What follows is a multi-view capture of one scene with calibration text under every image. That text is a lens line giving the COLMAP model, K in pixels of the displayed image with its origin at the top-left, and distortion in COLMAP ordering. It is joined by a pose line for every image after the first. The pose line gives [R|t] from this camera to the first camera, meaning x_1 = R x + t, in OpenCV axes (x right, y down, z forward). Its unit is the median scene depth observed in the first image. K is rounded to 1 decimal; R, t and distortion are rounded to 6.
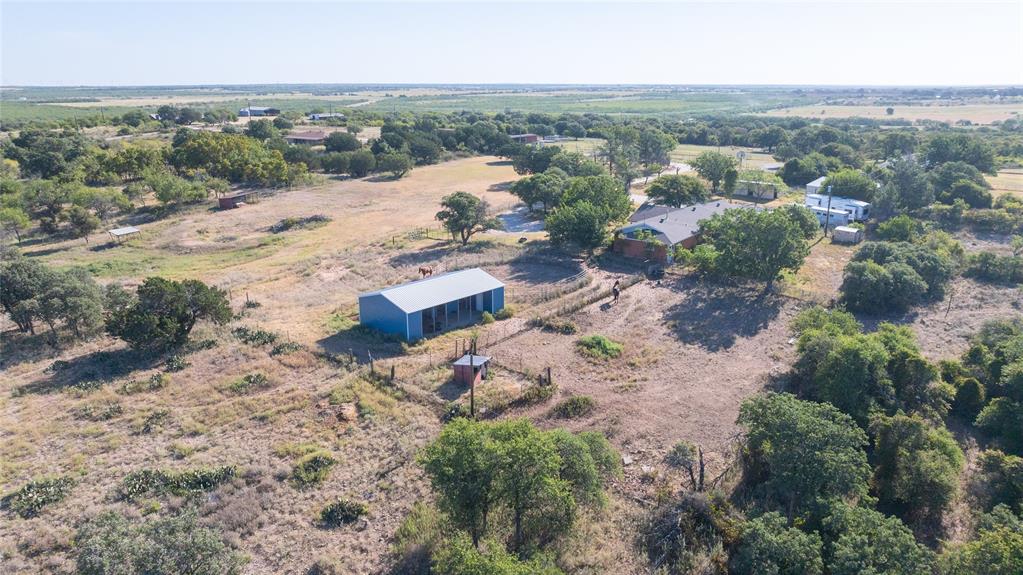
lens RADIAL K [[781.0, 0, 519.5], [0, 781.0, 284.7], [0, 0, 1]] dist [-0.022988, 0.007327]
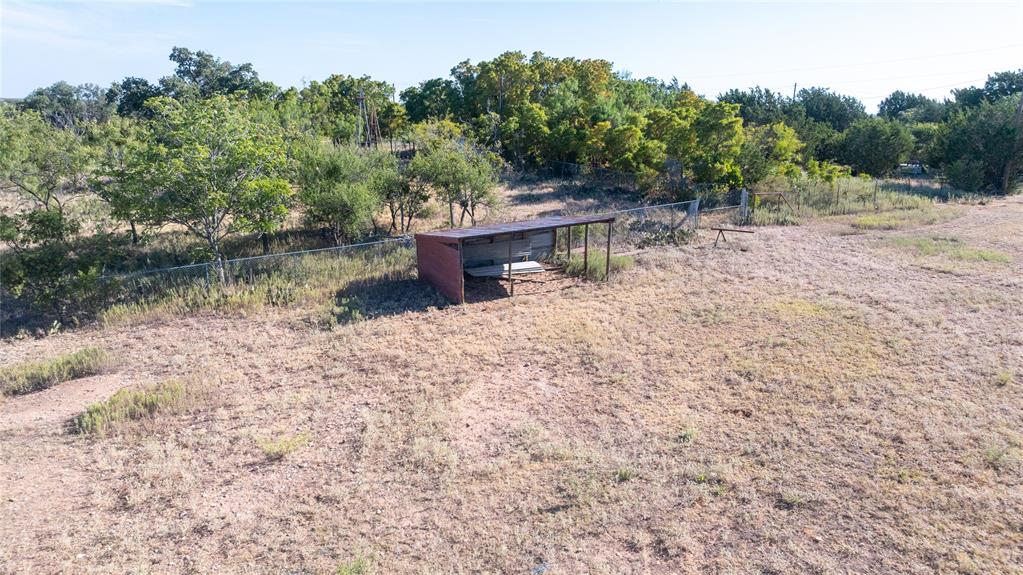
lens RADIAL K [[781.0, 0, 519.5], [0, 781.0, 284.7], [0, 0, 1]] dist [-0.022988, 0.007327]
pose [[0.896337, 0.128189, -0.424437, -0.249501], [-0.141140, 0.989989, 0.000935, -0.090935], [0.420308, 0.059067, 0.905457, 0.744497]]
